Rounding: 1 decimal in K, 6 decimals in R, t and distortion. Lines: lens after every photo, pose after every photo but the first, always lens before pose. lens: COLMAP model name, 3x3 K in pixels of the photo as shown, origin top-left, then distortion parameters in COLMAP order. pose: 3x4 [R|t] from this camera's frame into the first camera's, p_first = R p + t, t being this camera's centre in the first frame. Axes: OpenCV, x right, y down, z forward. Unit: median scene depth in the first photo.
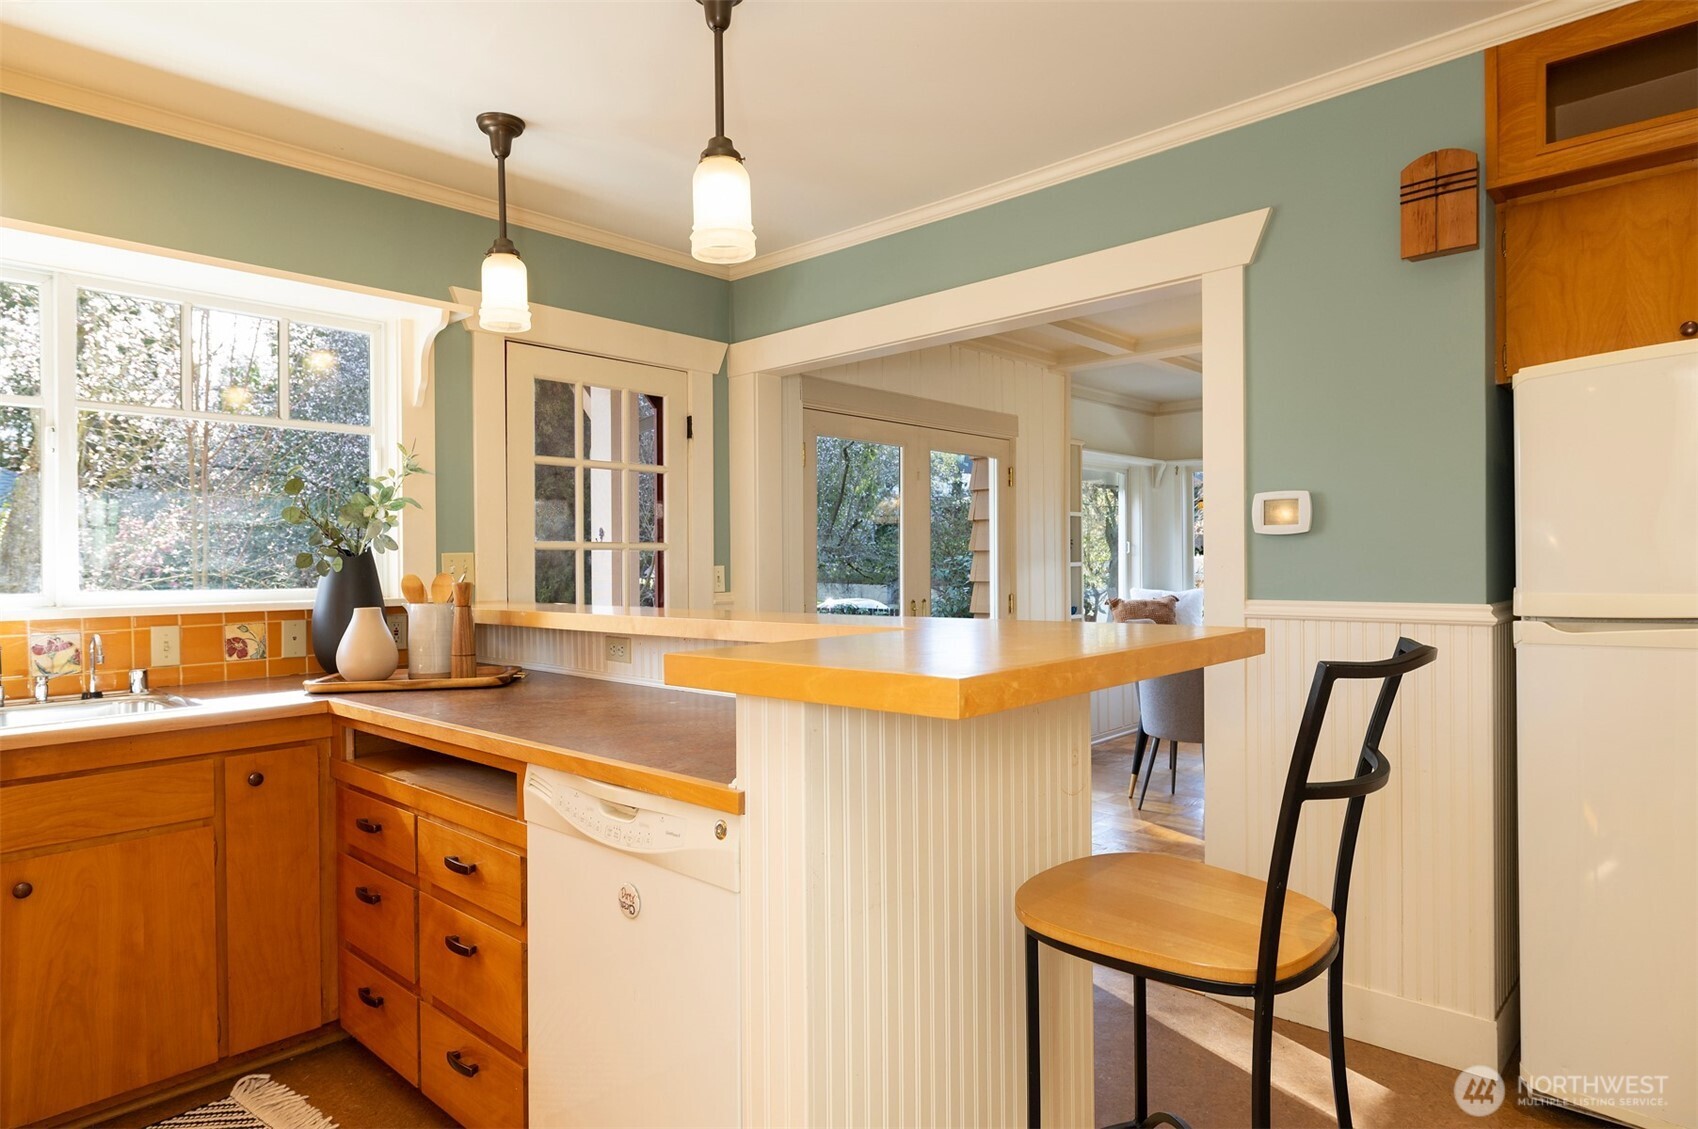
lens RADIAL K [[991.5, 0, 815.6], [0, 991.5, 573.1], [0, 0, 1]] dist [0.006521, 0.001351]
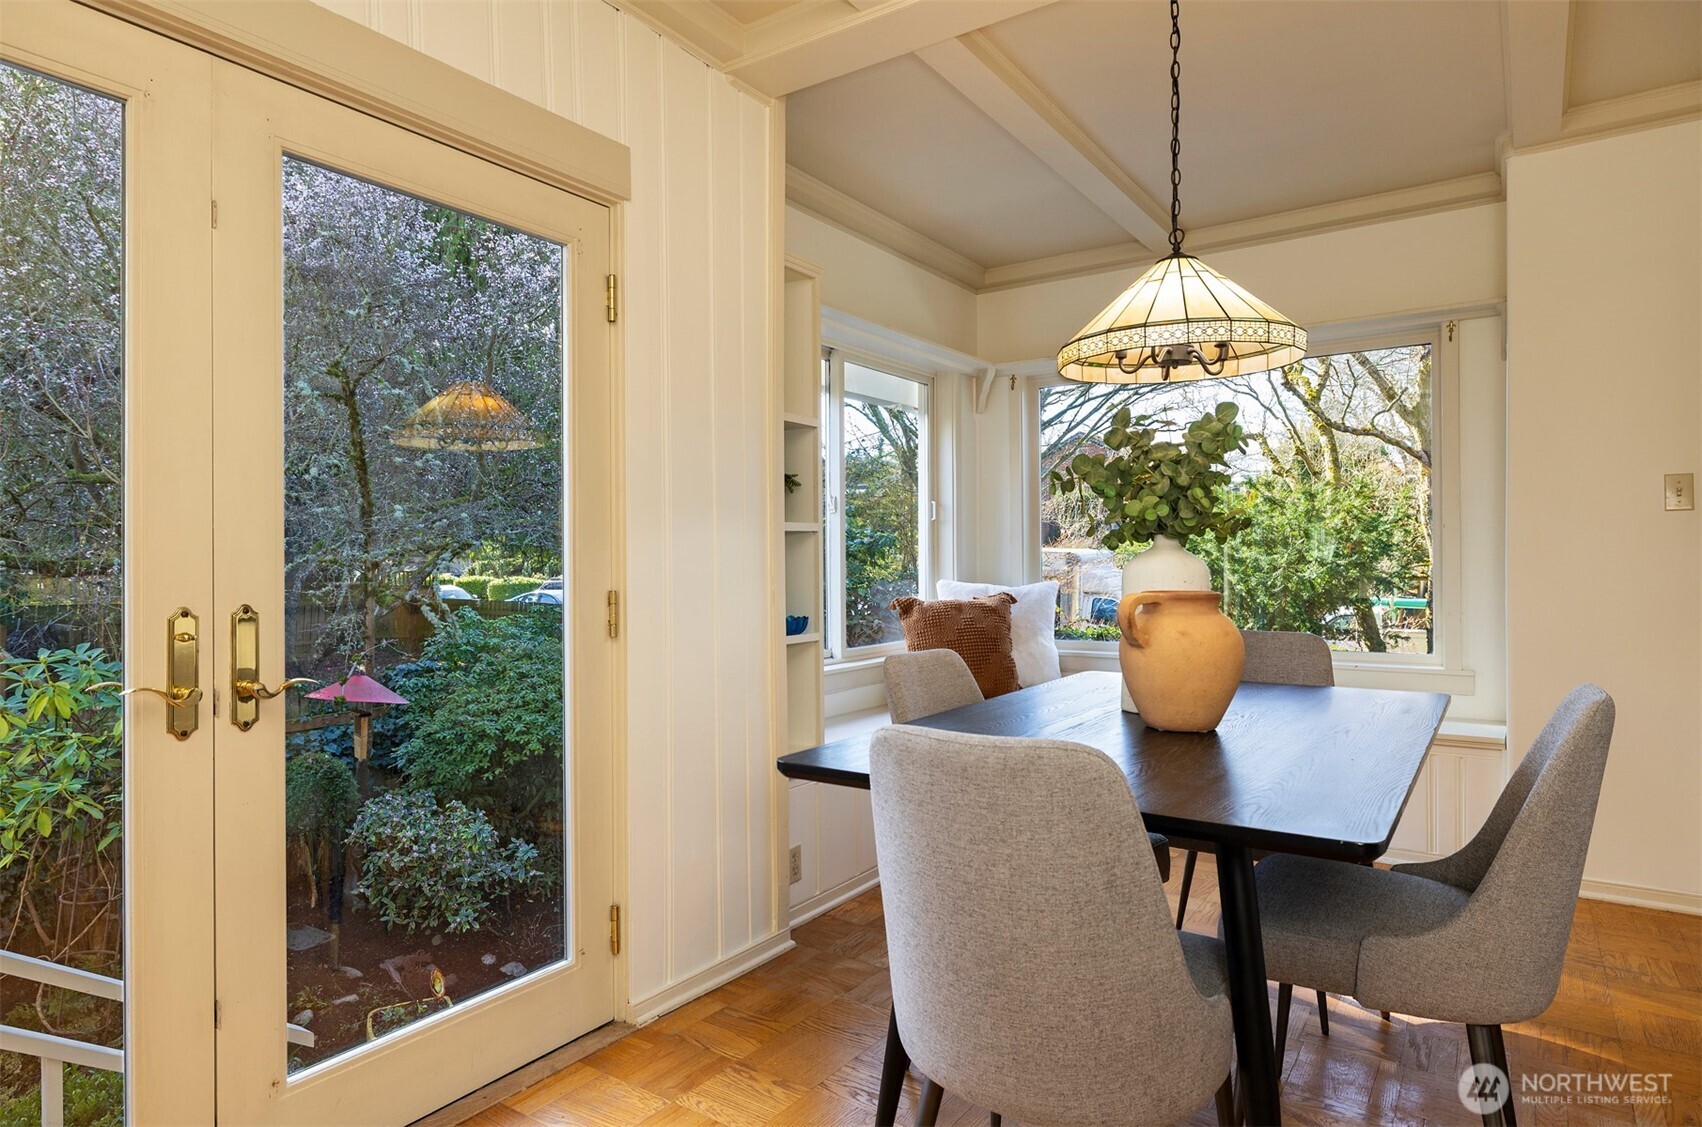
lens RADIAL K [[993.8, 0, 817.5], [0, 993.8, 572.2], [0, 0, 1]] dist [0.006521, 0.001351]
pose [[0.988618, 0.002459, 0.150427, 0.163662], [-0.002749, 0.999995, 0.001718, 0.009612], [-0.150422, -0.002112, 0.988620, 0.442242]]
